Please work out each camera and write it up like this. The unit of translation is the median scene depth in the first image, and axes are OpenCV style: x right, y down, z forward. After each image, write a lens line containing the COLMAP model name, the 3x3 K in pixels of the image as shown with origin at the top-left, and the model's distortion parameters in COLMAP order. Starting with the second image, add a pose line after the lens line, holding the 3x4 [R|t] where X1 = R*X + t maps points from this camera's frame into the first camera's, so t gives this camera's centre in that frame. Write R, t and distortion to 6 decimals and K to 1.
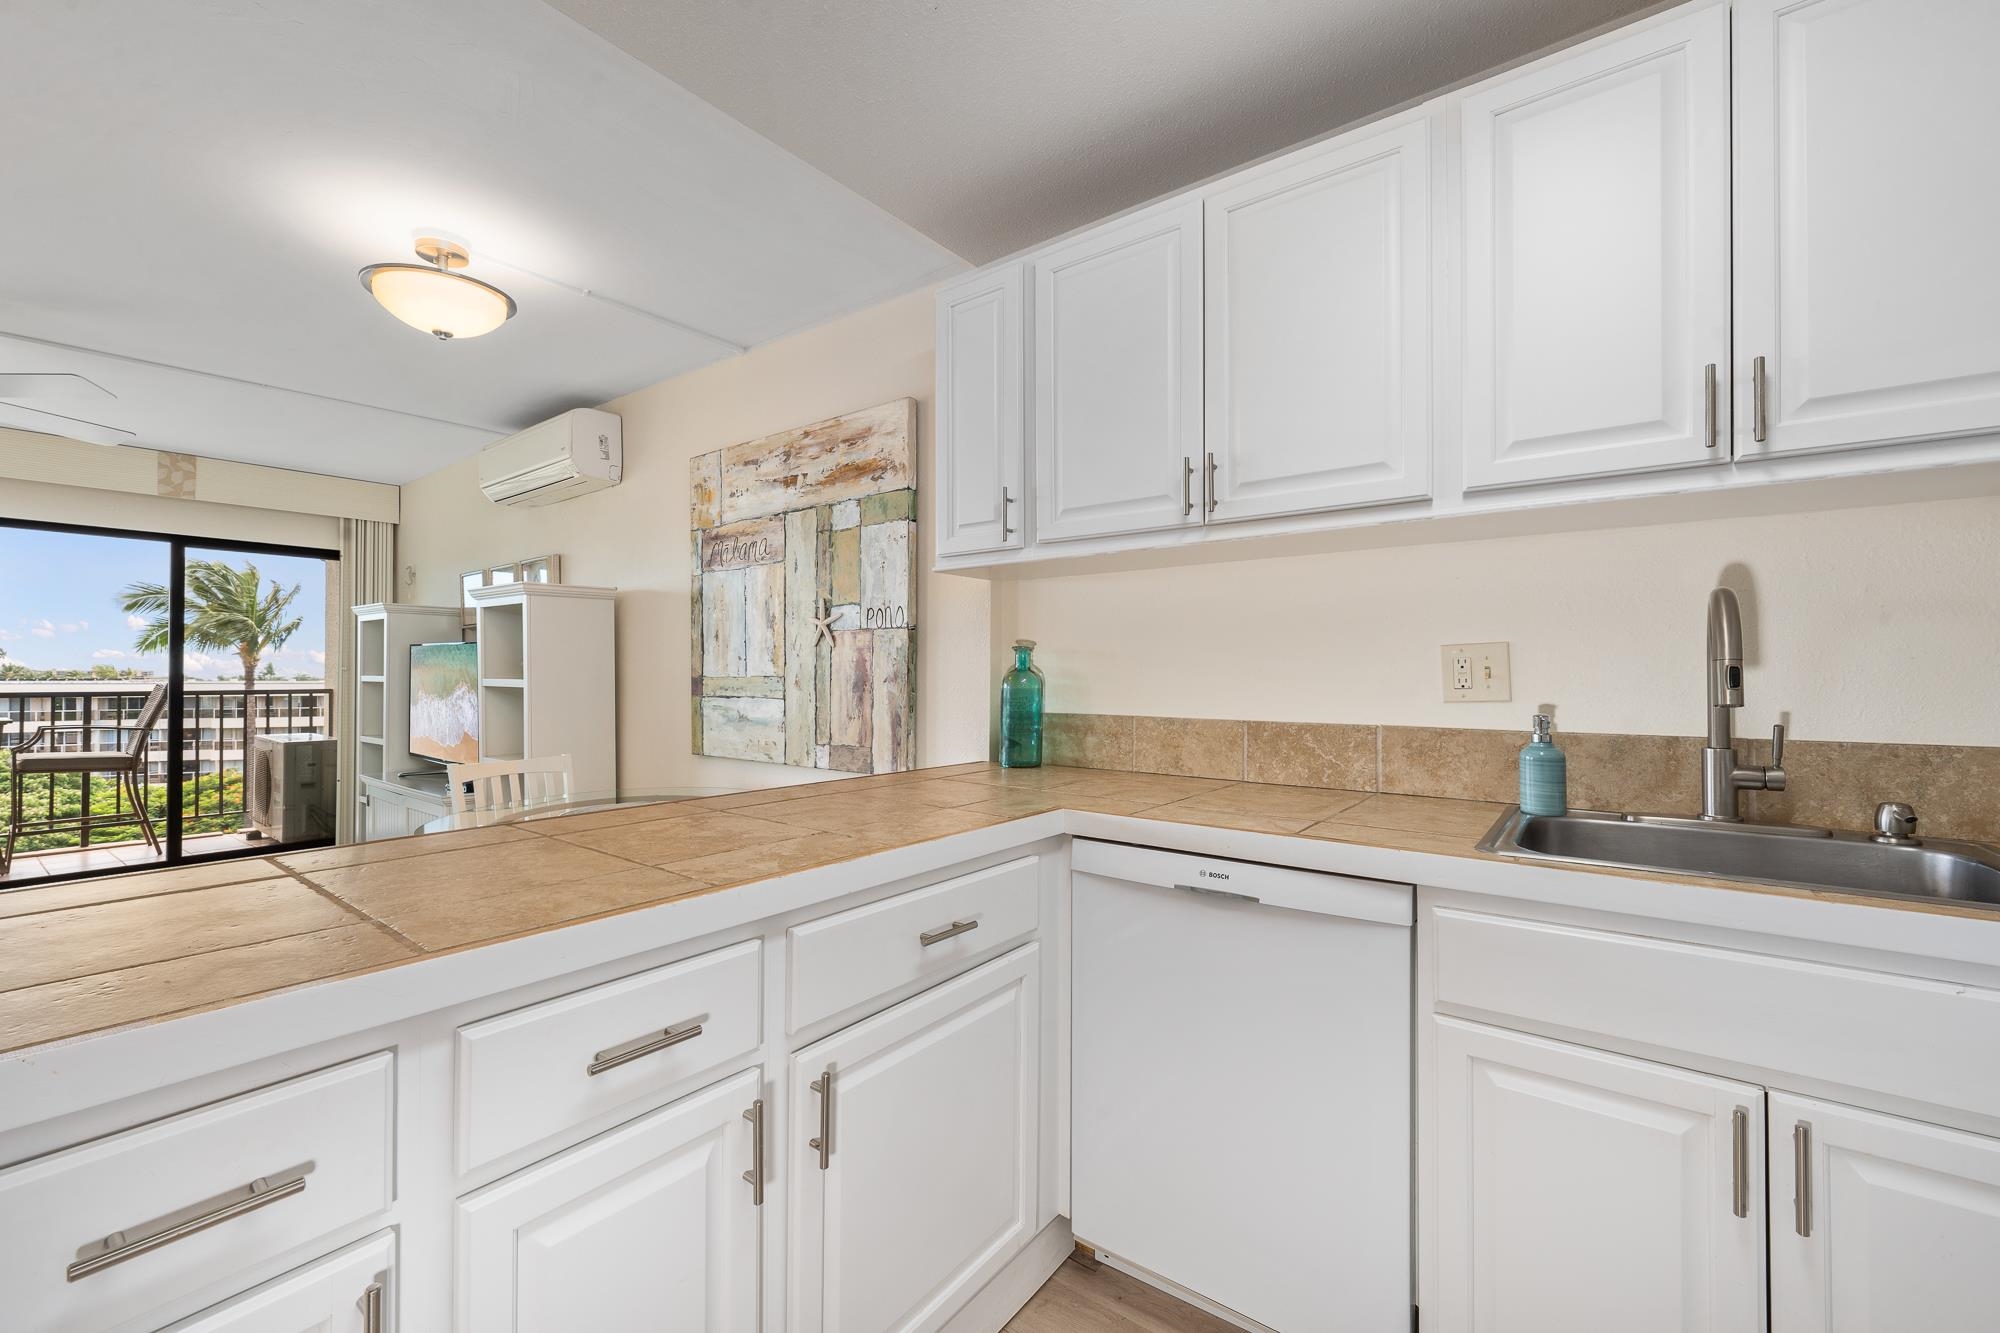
lens RADIAL K [[804.0, 0, 991.1], [0, 804.0, 665.3], [0, 0, 1]] dist [0.004285, -0.000699]
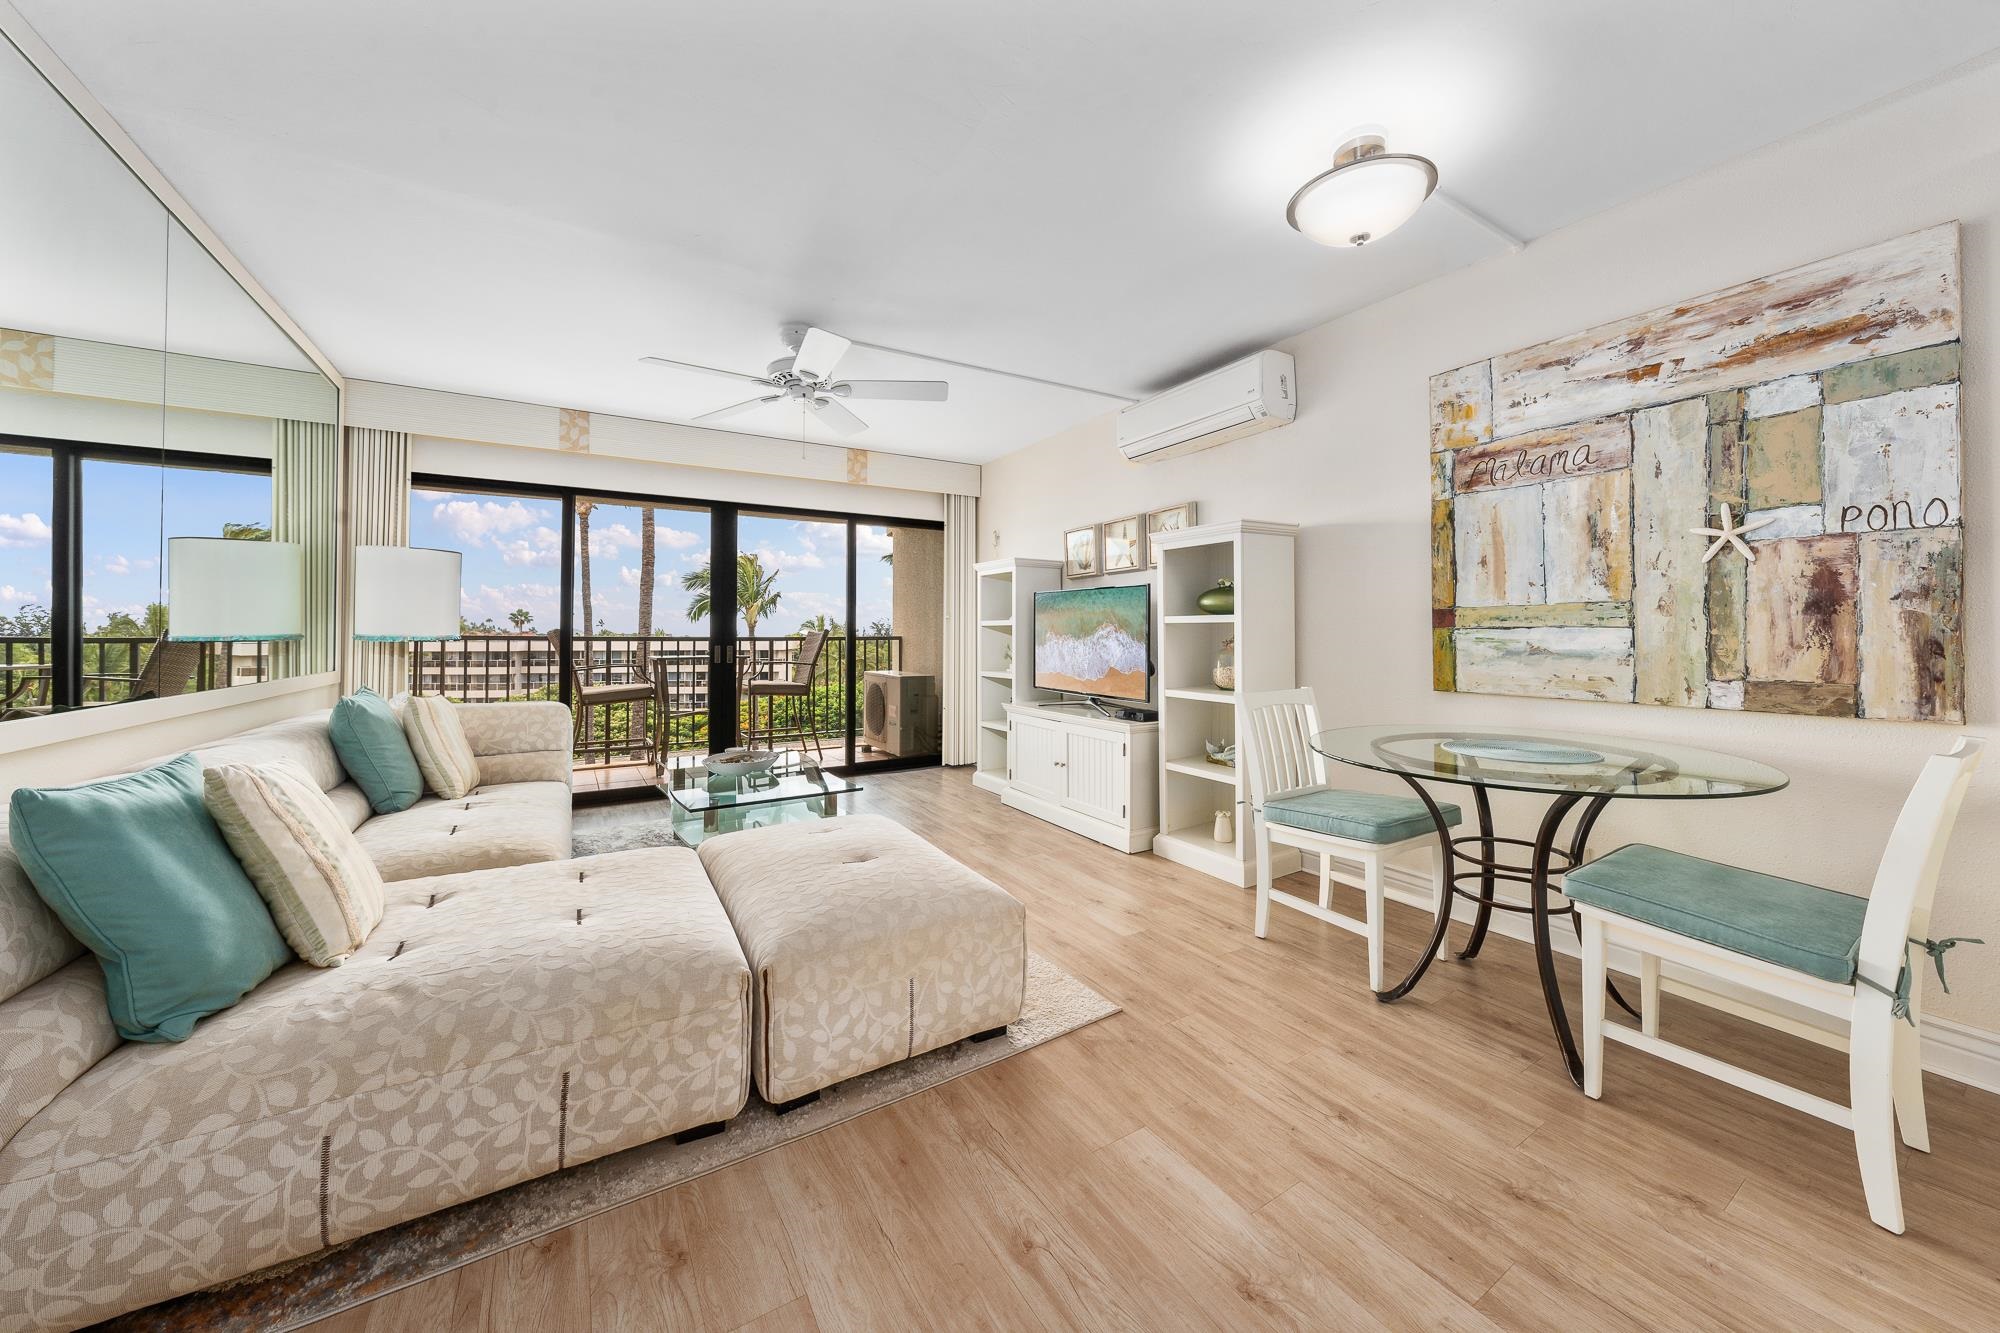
lens RADIAL K [[700.4, 0, 1007.5], [0, 700.4, 621.7], [0, 0, 1]] dist [-0.003756, 0.000369]
pose [[0.936567, -0.011103, -0.350312, -0.710406], [0.009261, 0.999933, -0.006931, 0.039854], [0.350366, 0.003247, 0.936607, 0.075032]]
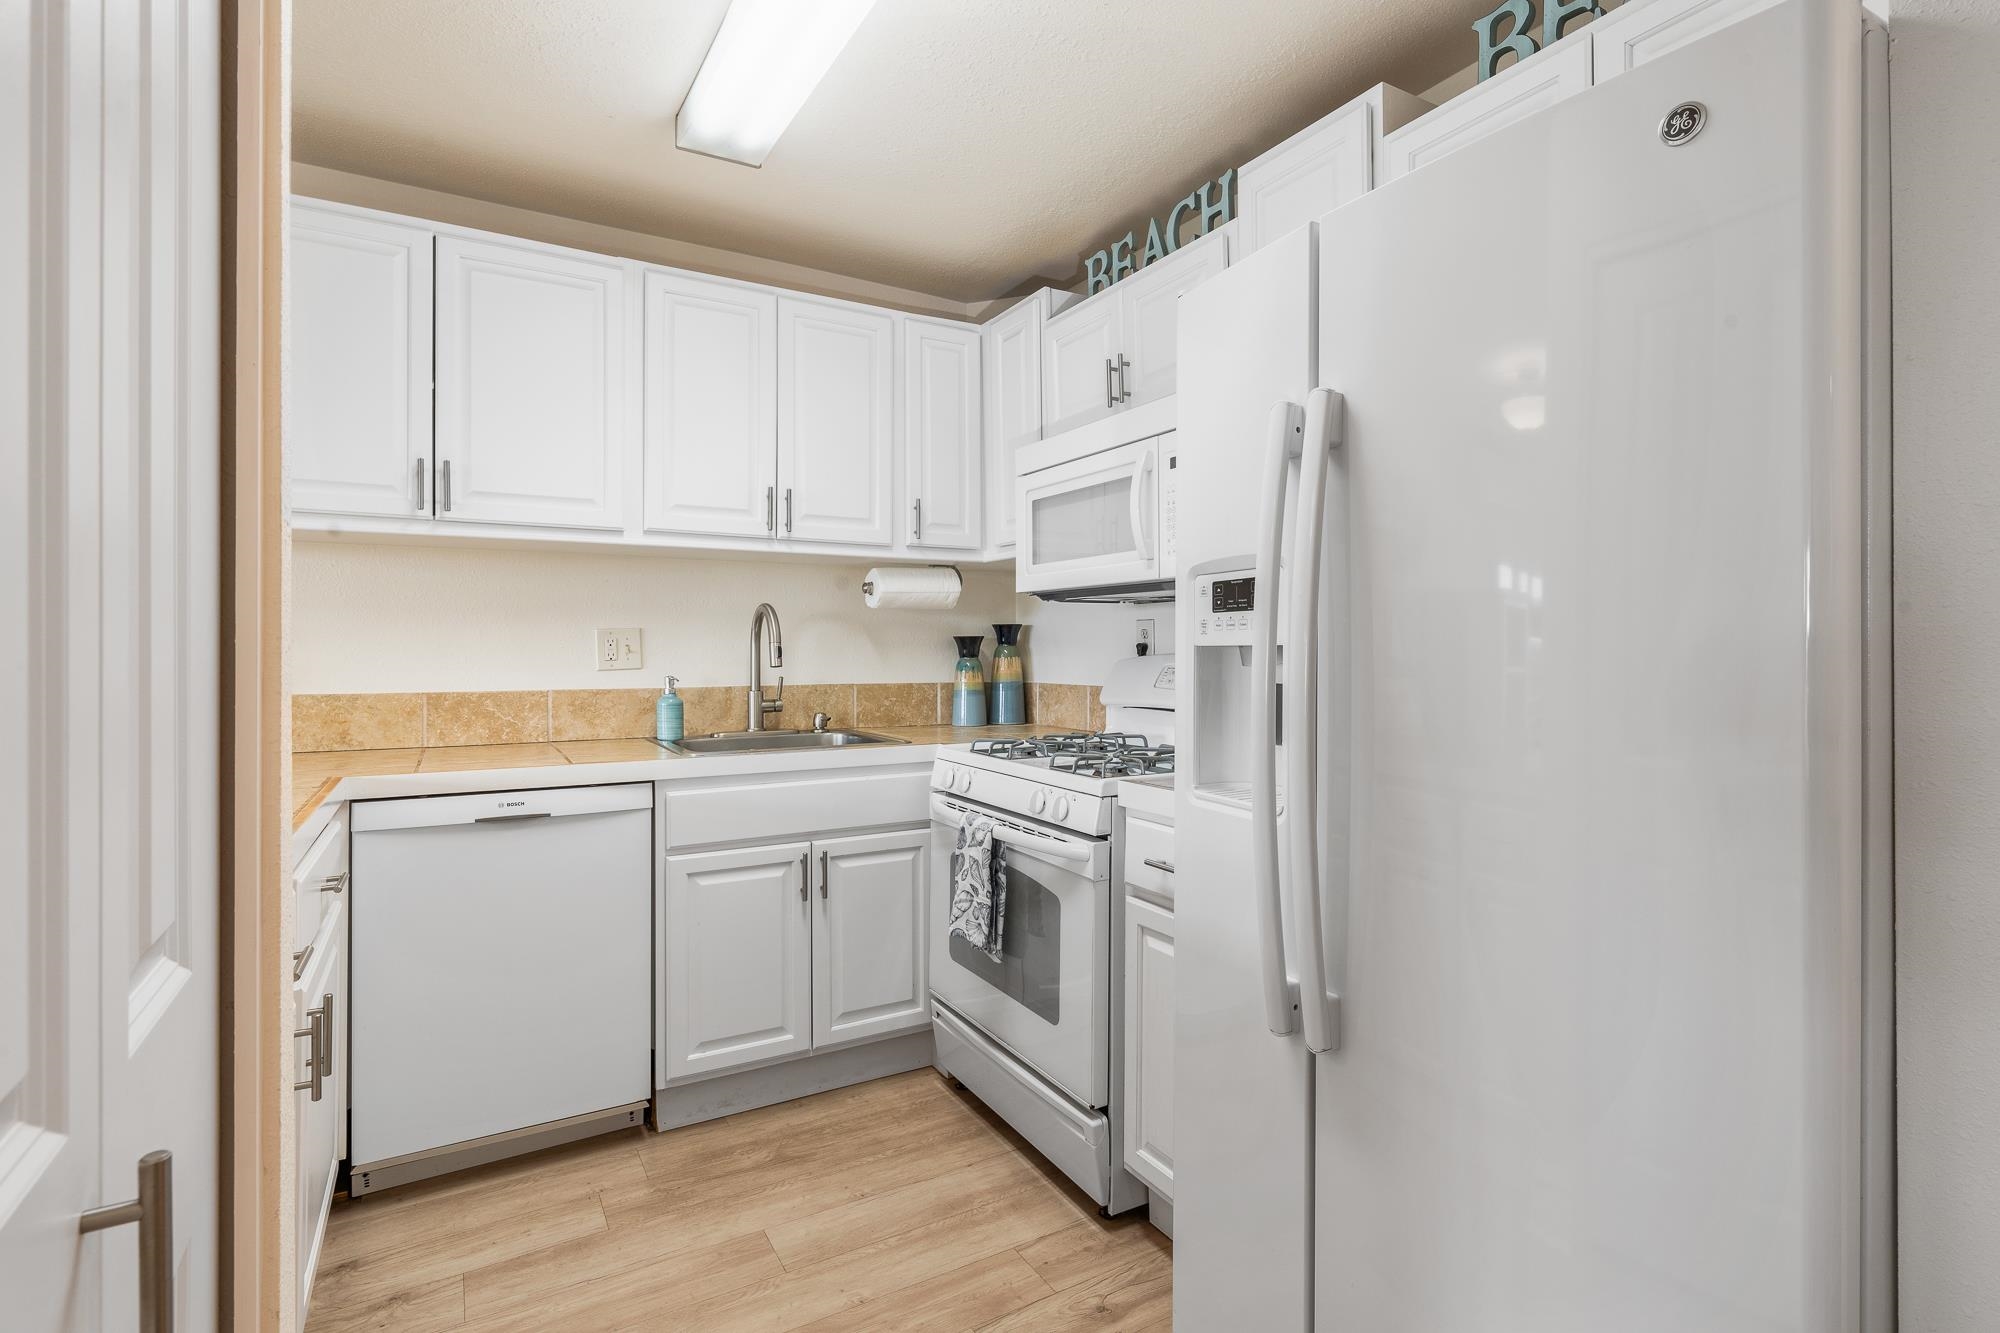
lens RADIAL K [[929.8, 0, 1006.1], [0, 929.8, 648.8], [0, 0, 1]] dist [0.006065, -0.003879]
pose [[0.395208, -0.001408, 0.918591, -0.420051], [-0.011817, 0.999908, 0.006617, -0.006282], [-0.918516, -0.013470, 0.395155, -0.177213]]
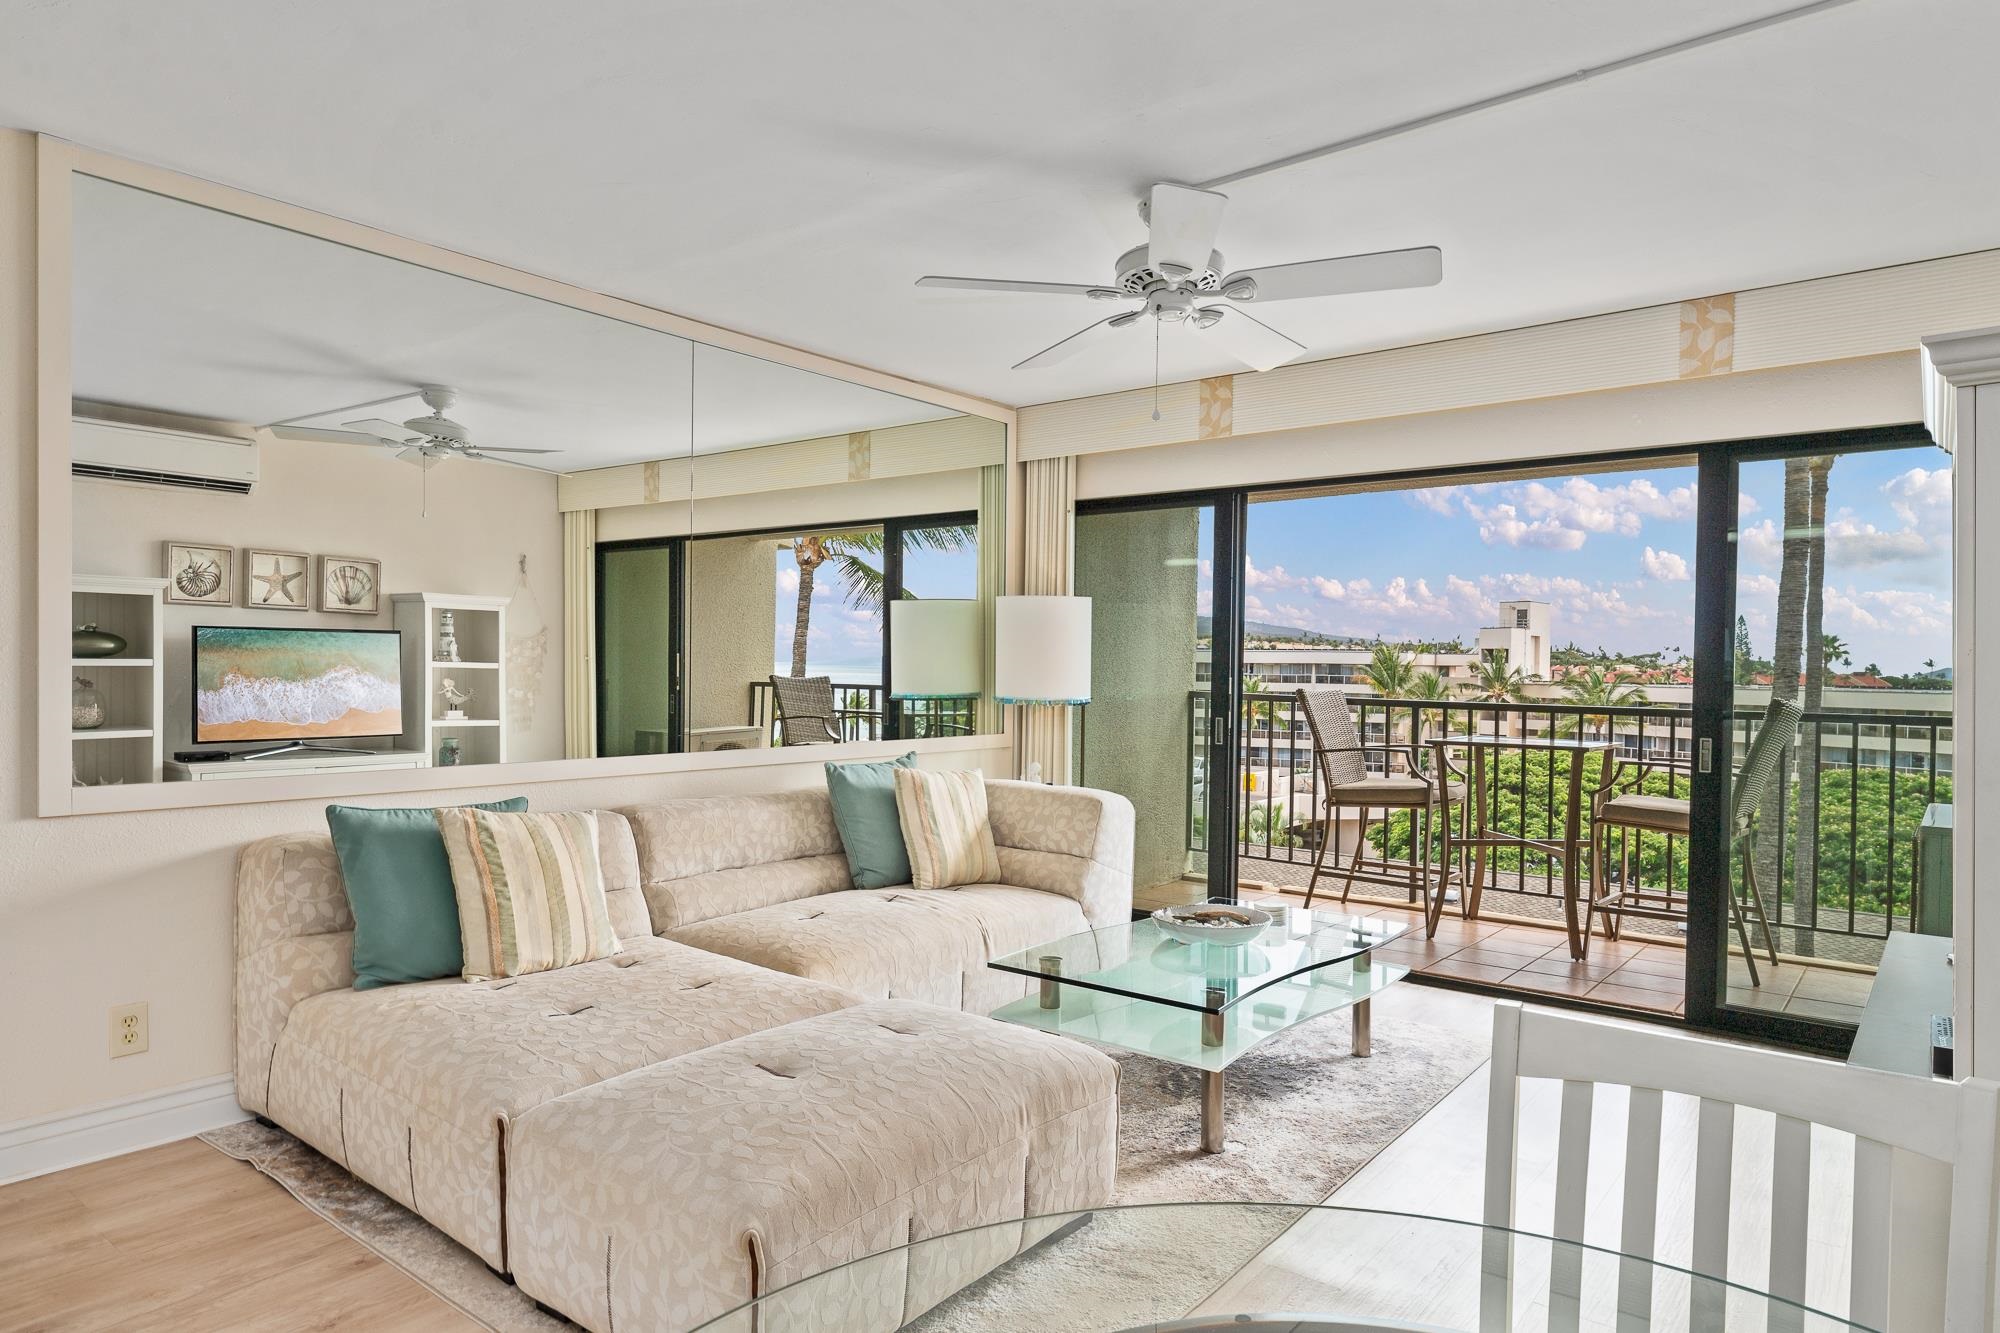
lens RADIAL K [[1212.5, 0, 988.3], [0, 1212.5, 680.6], [0, 0, 1]] dist [-0.006378, -0.000761]
pose [[-0.022395, 0.007693, -0.999720, -0.252931], [0.000221, 0.999970, 0.007690, 0.002224], [0.999749, -0.000048, -0.022396, 0.917047]]
